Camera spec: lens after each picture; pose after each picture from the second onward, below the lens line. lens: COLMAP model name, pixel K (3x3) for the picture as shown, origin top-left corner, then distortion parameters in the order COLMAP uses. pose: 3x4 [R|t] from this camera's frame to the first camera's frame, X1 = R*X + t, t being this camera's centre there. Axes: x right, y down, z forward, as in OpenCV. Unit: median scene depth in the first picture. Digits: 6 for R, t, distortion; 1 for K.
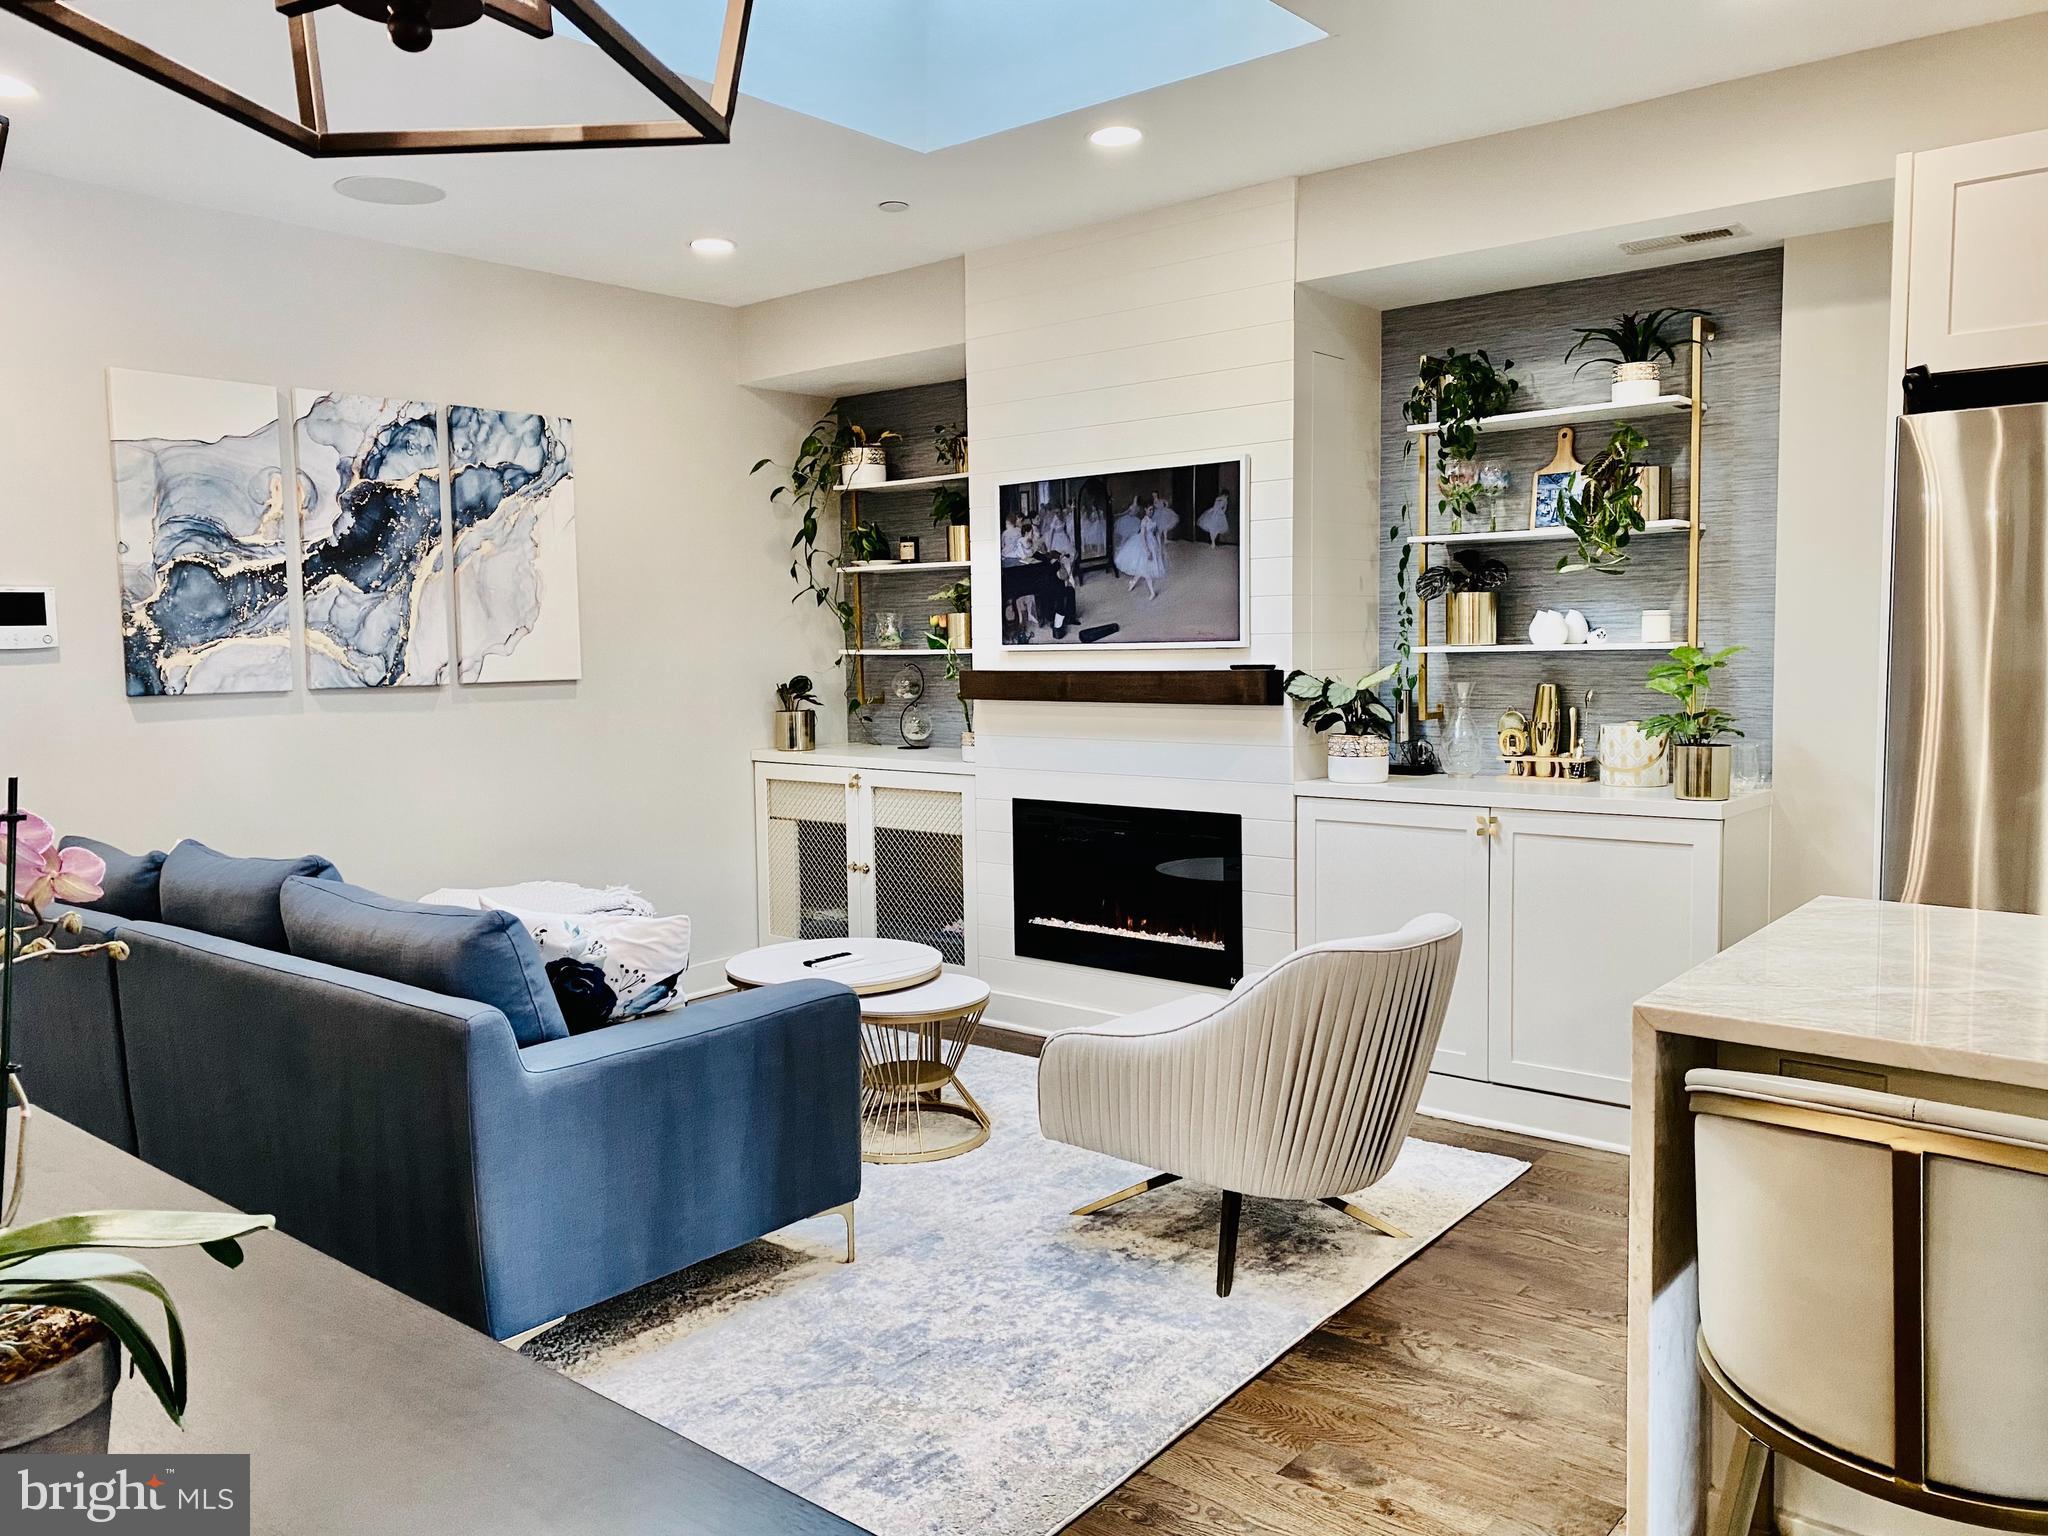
lens RADIAL K [[1544.9, 0, 1031.8], [0, 1544.9, 769.1], [0, 0, 1]] dist [0.063450, -0.074930]
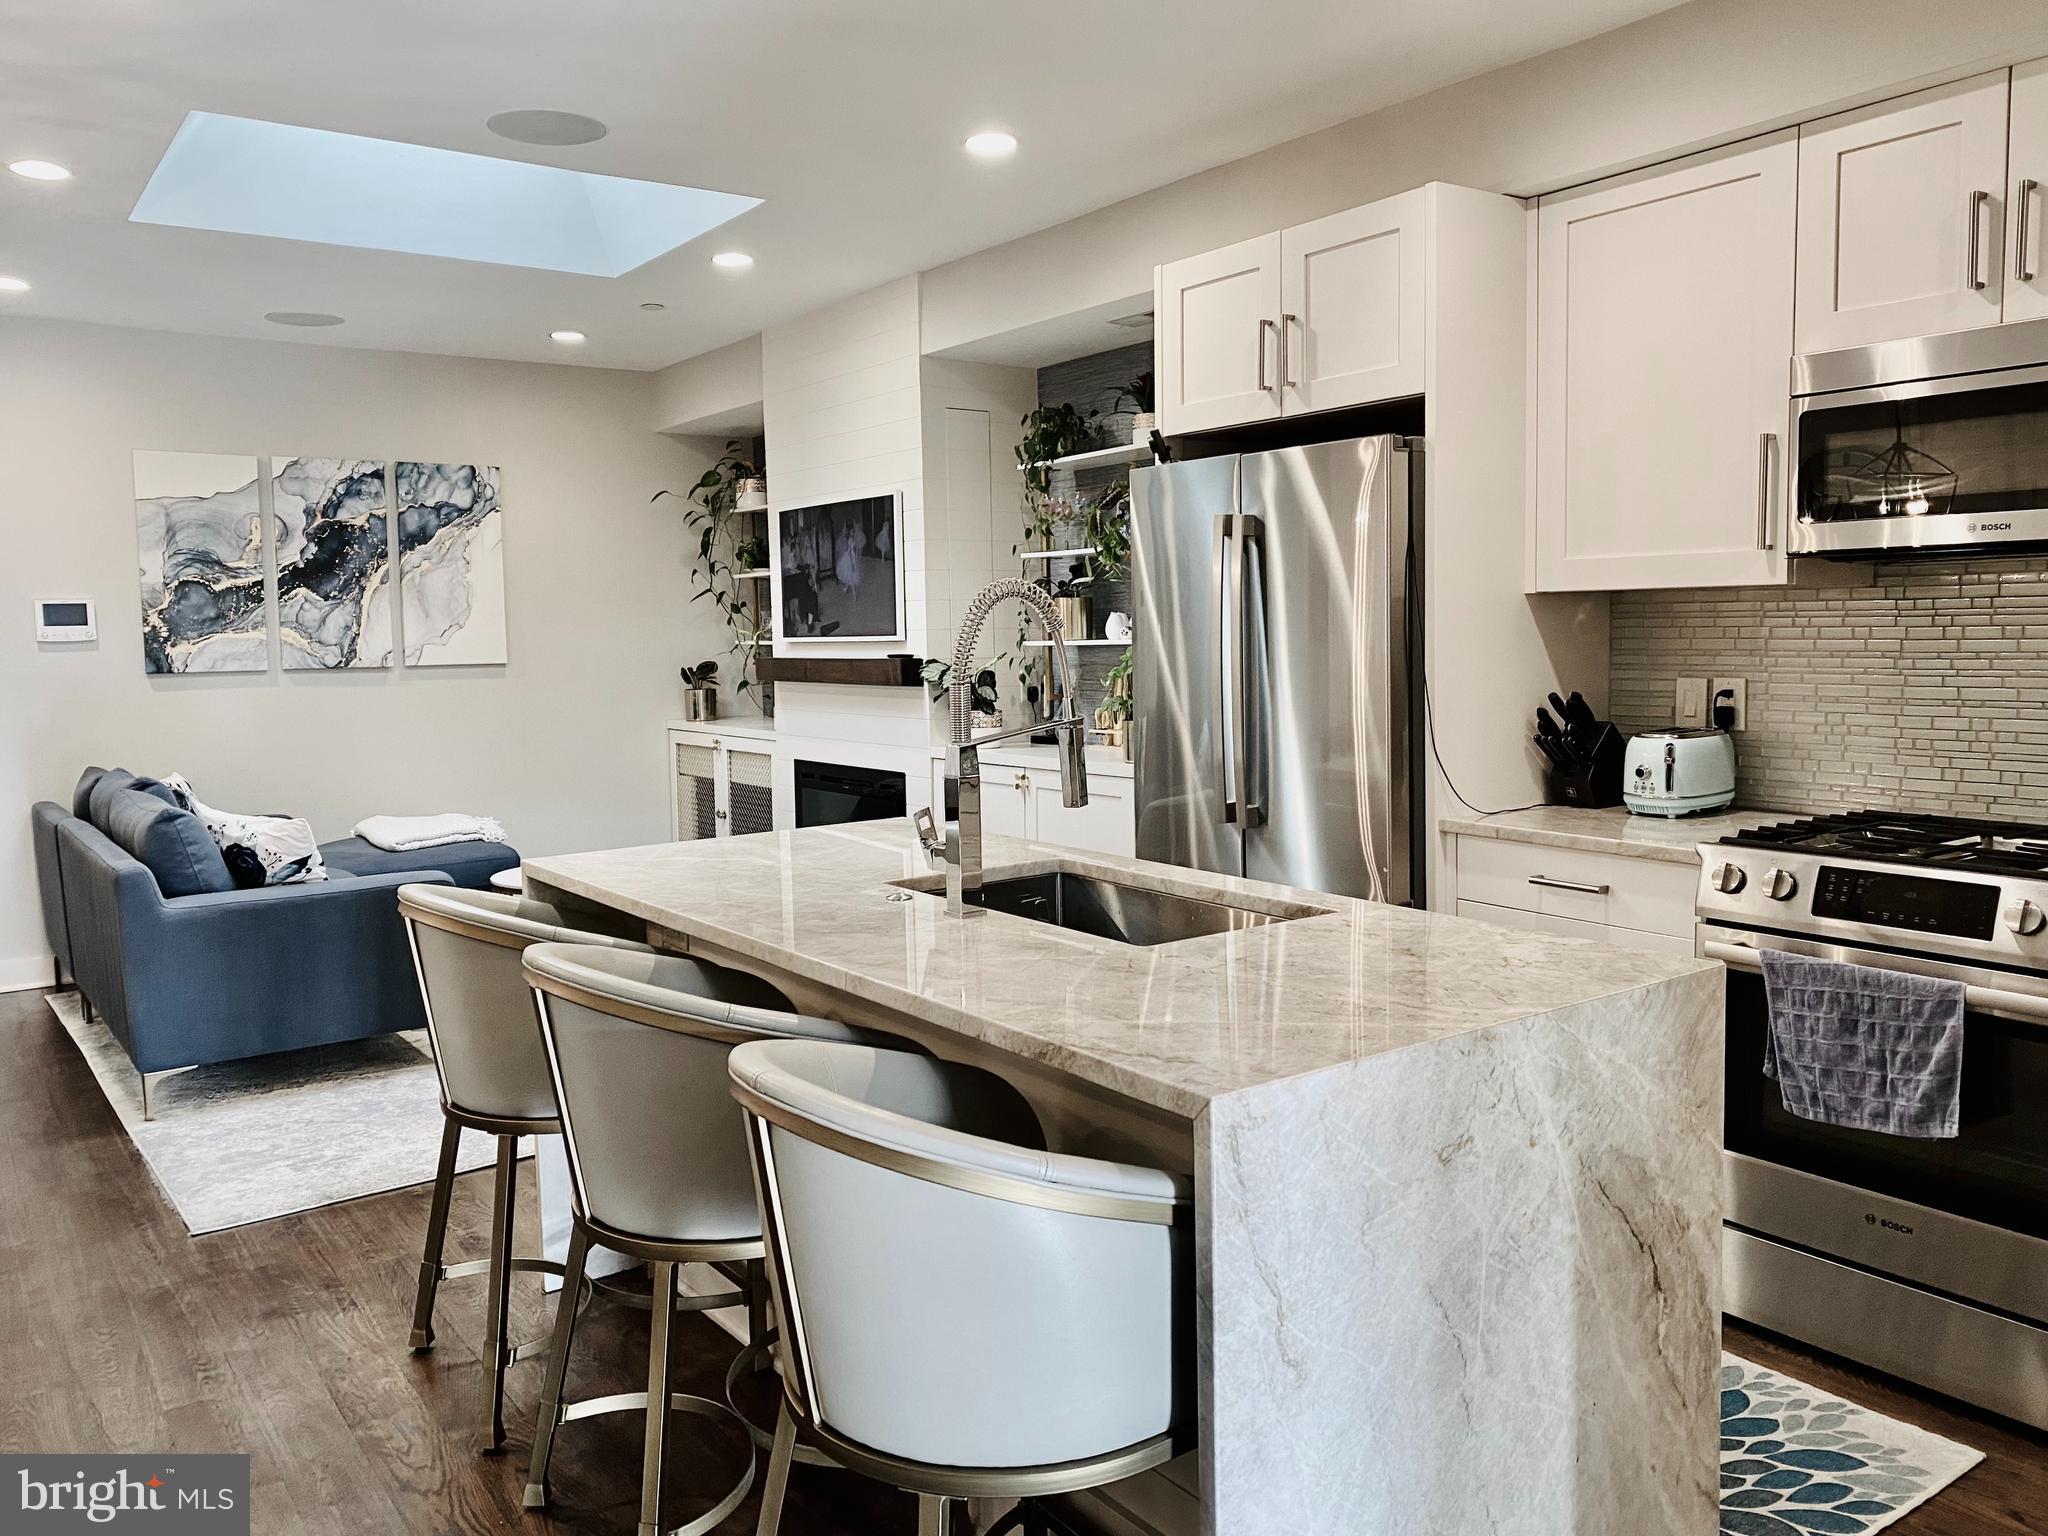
lens RADIAL K [[1547.1, 0, 1029.3], [0, 1547.1, 755.0], [0, 0, 1]] dist [0.056422, -0.073647]
pose [[0.968880, 0.019233, -0.246782, 0.521942], [-0.019255, 0.999812, 0.002324, 0.009259], [0.246780, 0.002500, 0.969068, -0.190321]]
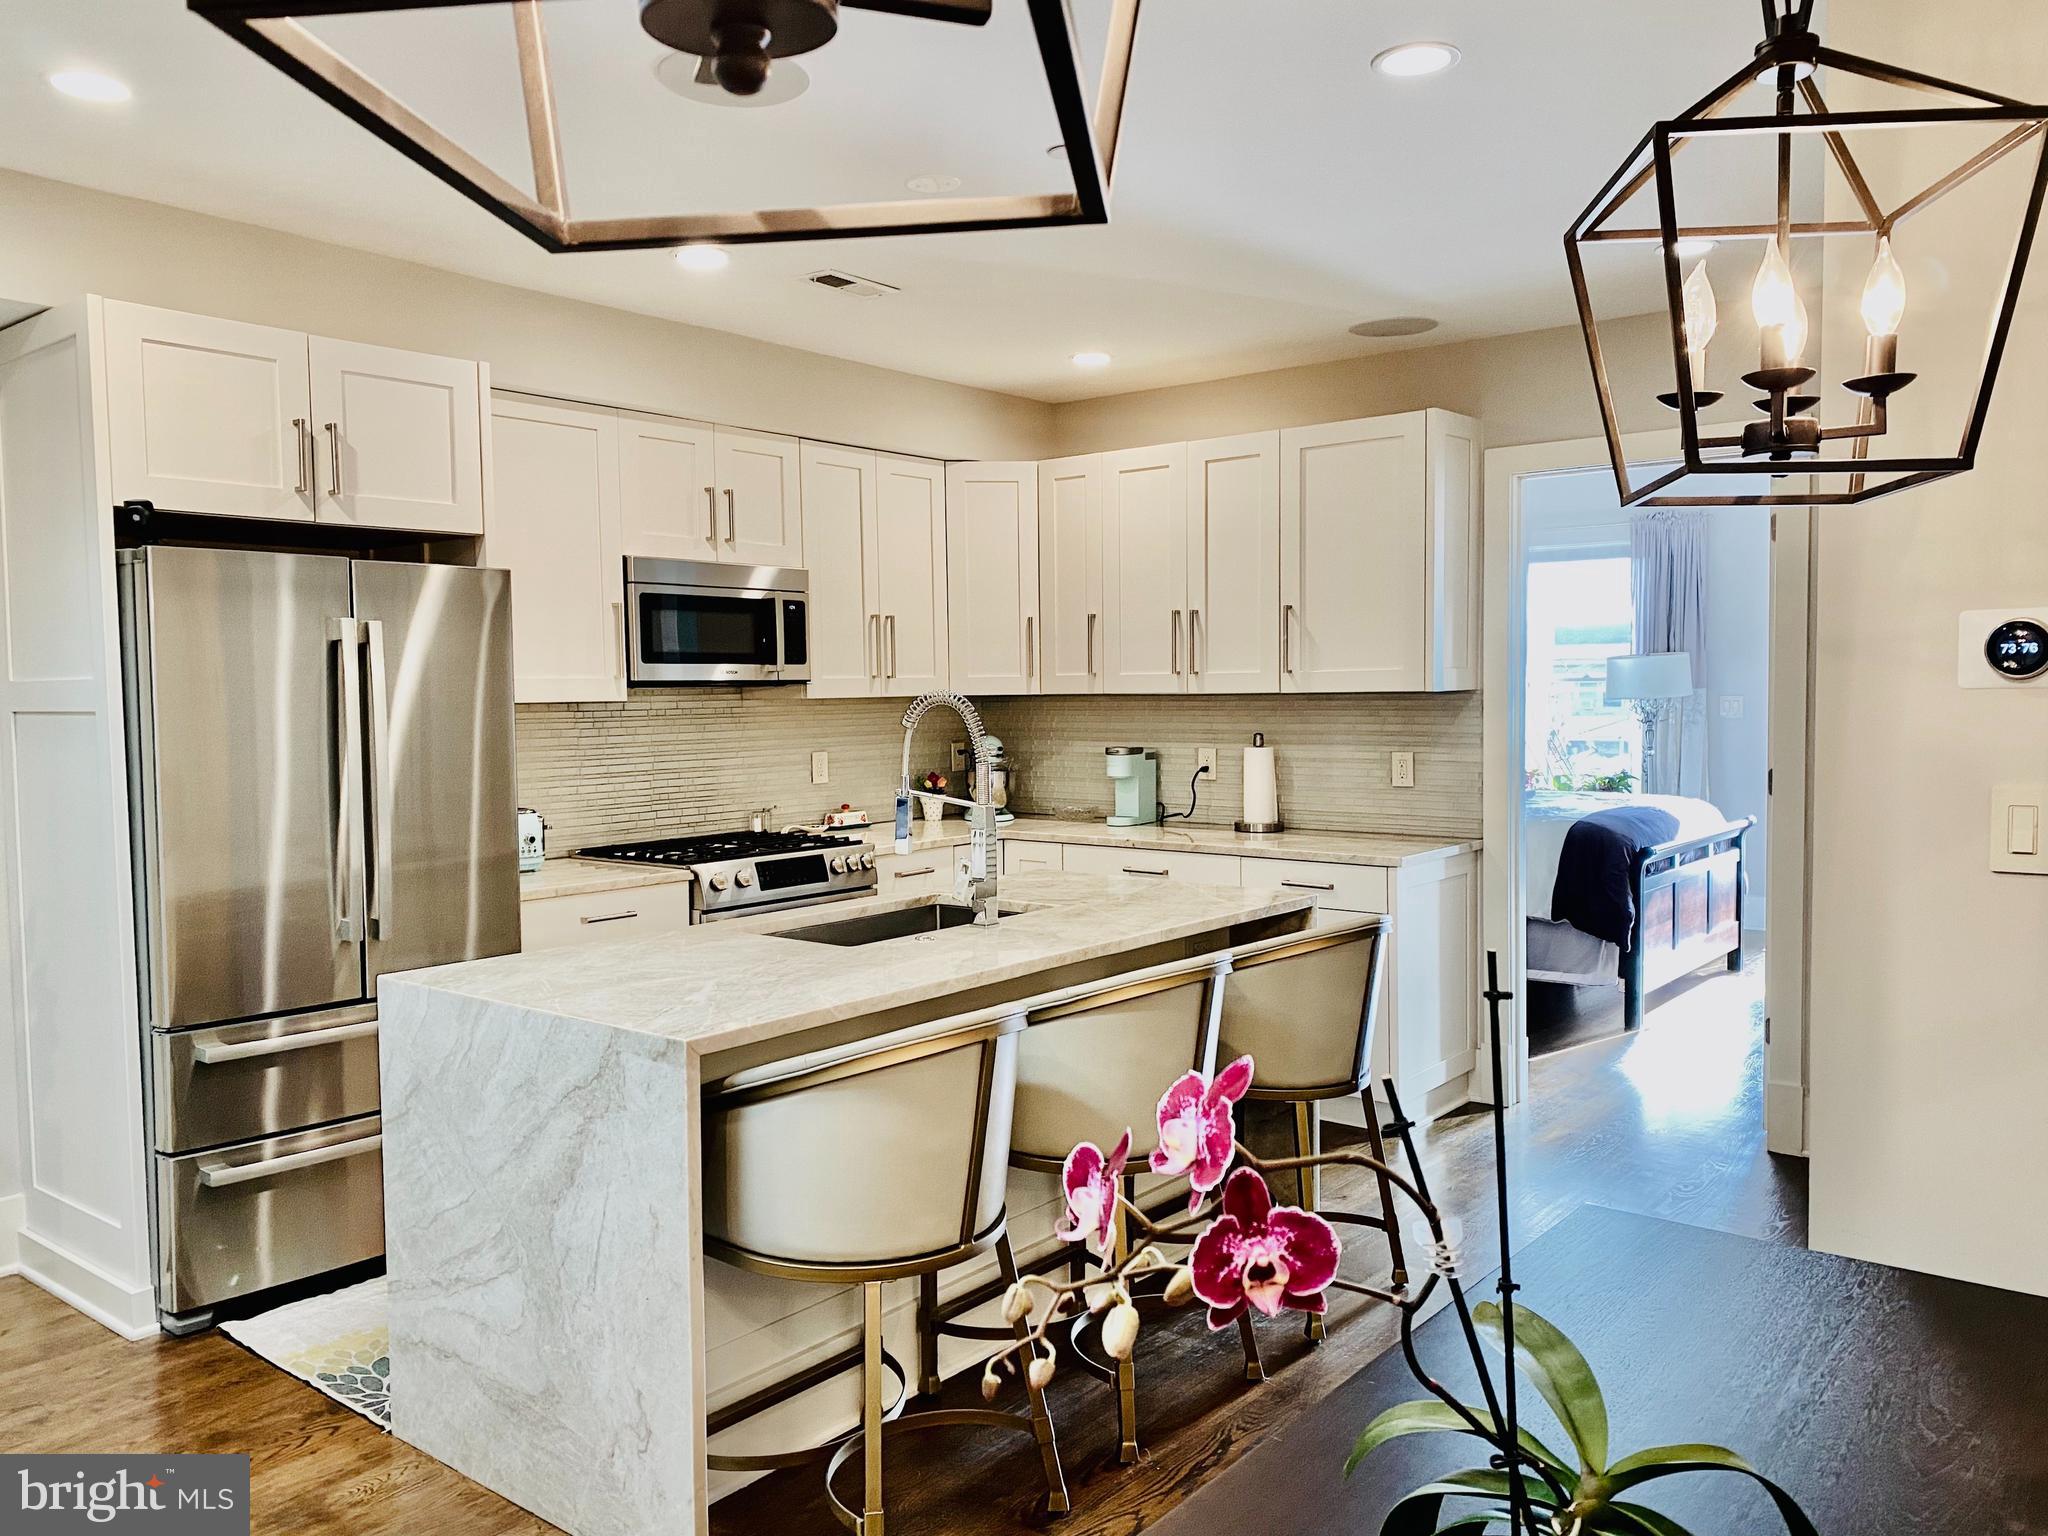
lens RADIAL K [[1547.1, 0, 1029.3], [0, 1547.1, 755.0], [0, 0, 1]] dist [0.056422, -0.073647]
pose [[-0.017145, -0.027829, 0.999466, -0.343832], [0.101698, 0.994380, 0.029432, -0.035060], [-0.994668, 0.102149, -0.014219, 0.279529]]
